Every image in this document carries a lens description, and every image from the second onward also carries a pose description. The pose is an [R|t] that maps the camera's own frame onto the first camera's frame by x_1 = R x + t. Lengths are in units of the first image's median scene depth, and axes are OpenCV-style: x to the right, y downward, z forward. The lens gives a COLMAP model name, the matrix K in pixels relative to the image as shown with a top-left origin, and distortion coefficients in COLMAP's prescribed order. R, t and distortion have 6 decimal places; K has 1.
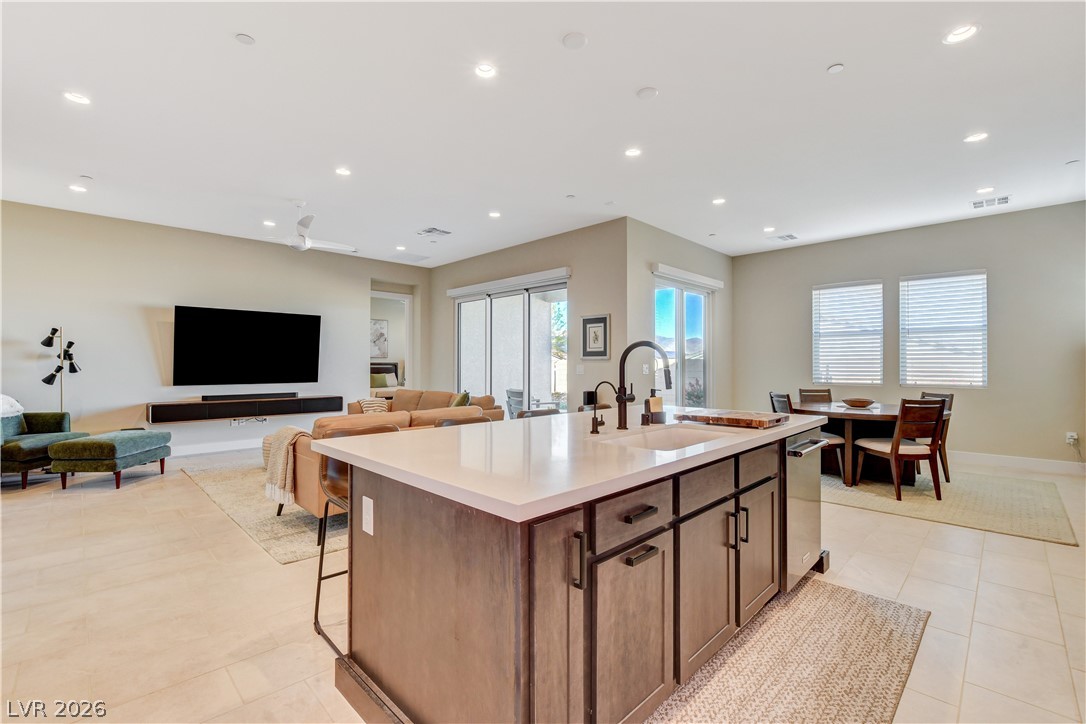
lens RADIAL K [[477.8, 0, 538.5], [0, 477.8, 361.9], [0, 0, 1]] dist [-0.029890, 0.005230]
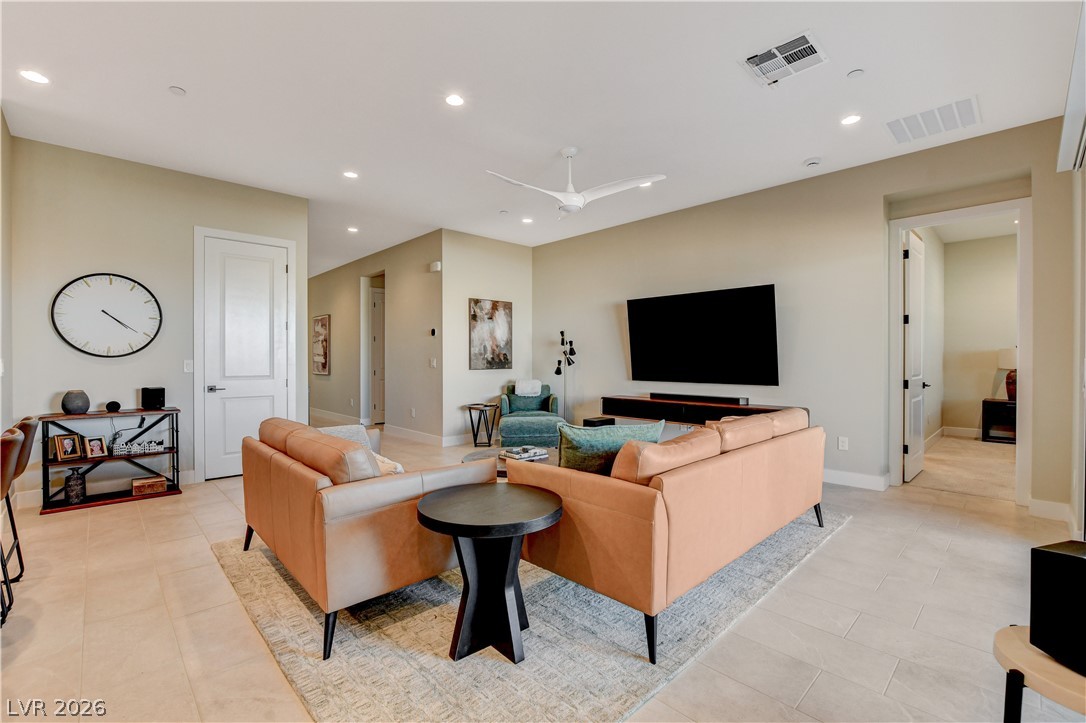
lens RADIAL K [[477.8, 0, 541.1], [0, 477.8, 359.1], [0, 0, 1]] dist [-0.029890, 0.005230]
pose [[-0.017609, -0.000918, -0.999845, 0.240825], [0.006945, 0.999975, -0.001040, 0.005376], [0.999821, -0.006962, -0.017602, 0.836462]]
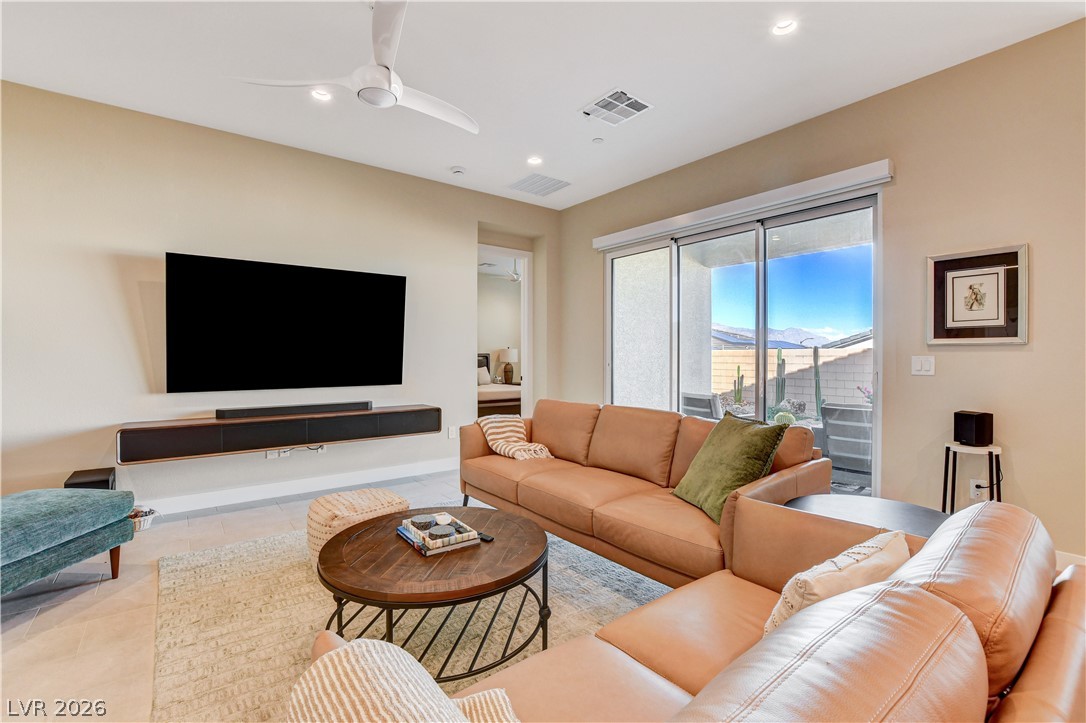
lens RADIAL K [[477.8, 0, 538.7], [0, 477.8, 363.2], [0, 0, 1]] dist [-0.029890, 0.005230]
pose [[0.992579, 0.000506, -0.121601, -0.256770], [0.001866, 0.999810, 0.019390, 0.003949], [0.121588, -0.019473, 0.992390, 0.489524]]
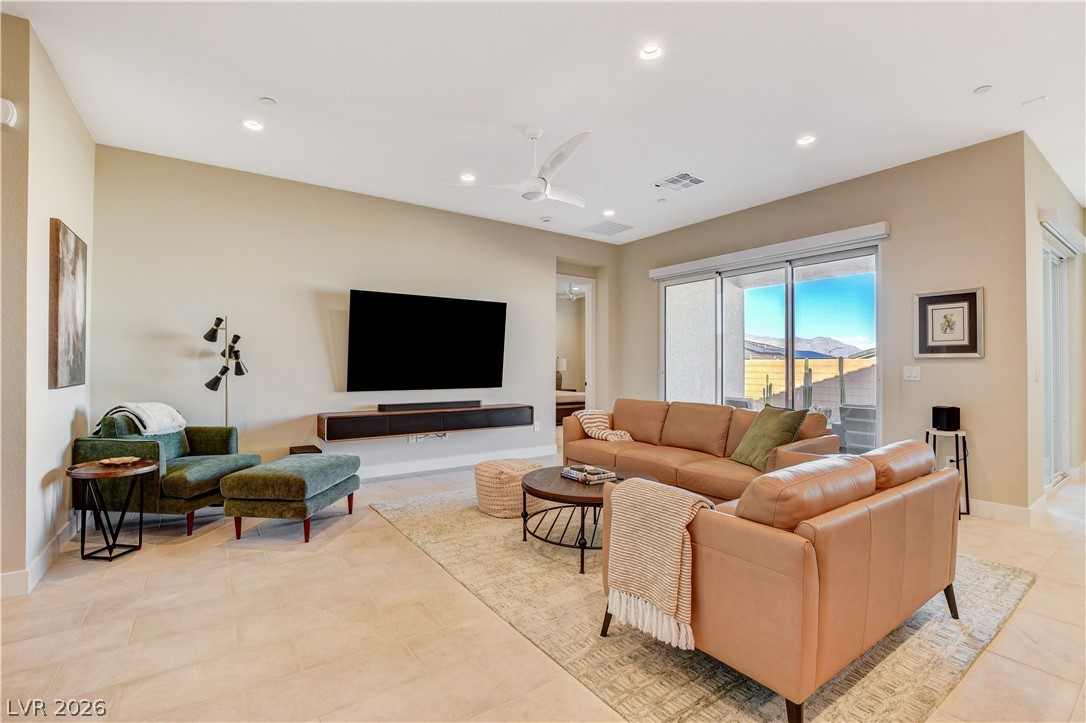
lens RADIAL K [[477.8, 0, 537.8], [0, 477.8, 364.1], [0, 0, 1]] dist [-0.029890, 0.005230]
pose [[0.985704, 0.001343, -0.168480, -0.331378], [-0.000886, 0.999996, 0.002792, 0.002147], [0.168483, -0.002603, 0.985701, 0.271220]]
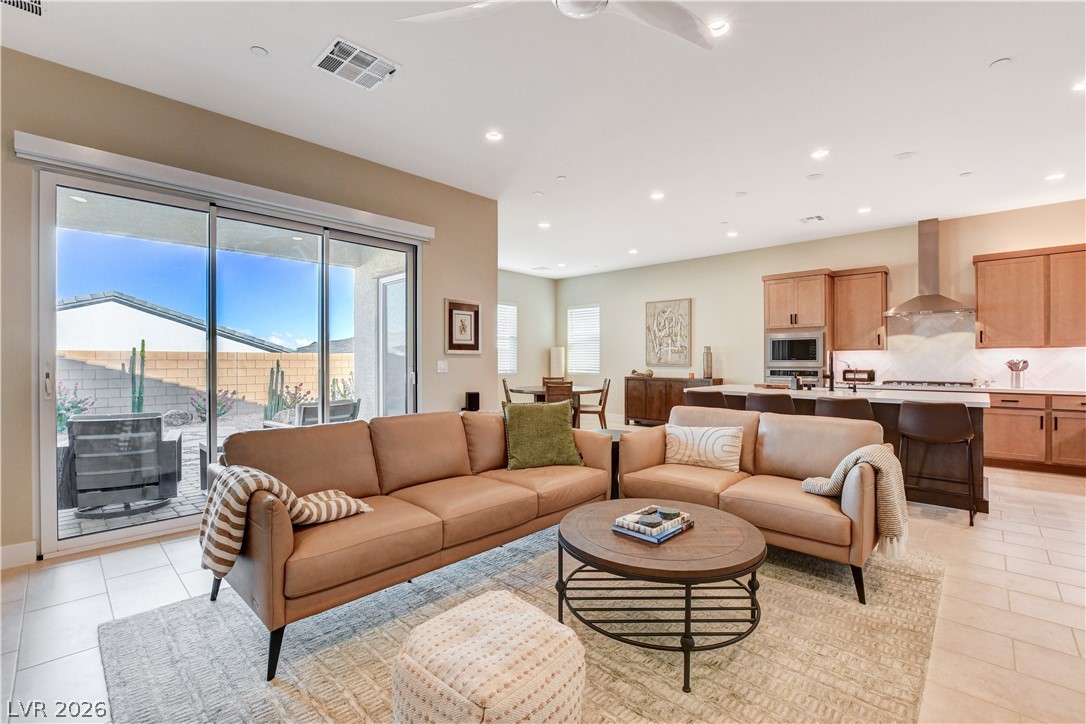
lens RADIAL K [[477.8, 0, 542.6], [0, 477.8, 360.6], [0, 0, 1]] dist [-0.029890, 0.005230]
pose [[-0.033300, -0.001065, 0.999445, -0.717345], [-0.007916, 0.999968, 0.000801, 0.004855], [-0.999414, -0.007885, -0.033307, 0.897460]]
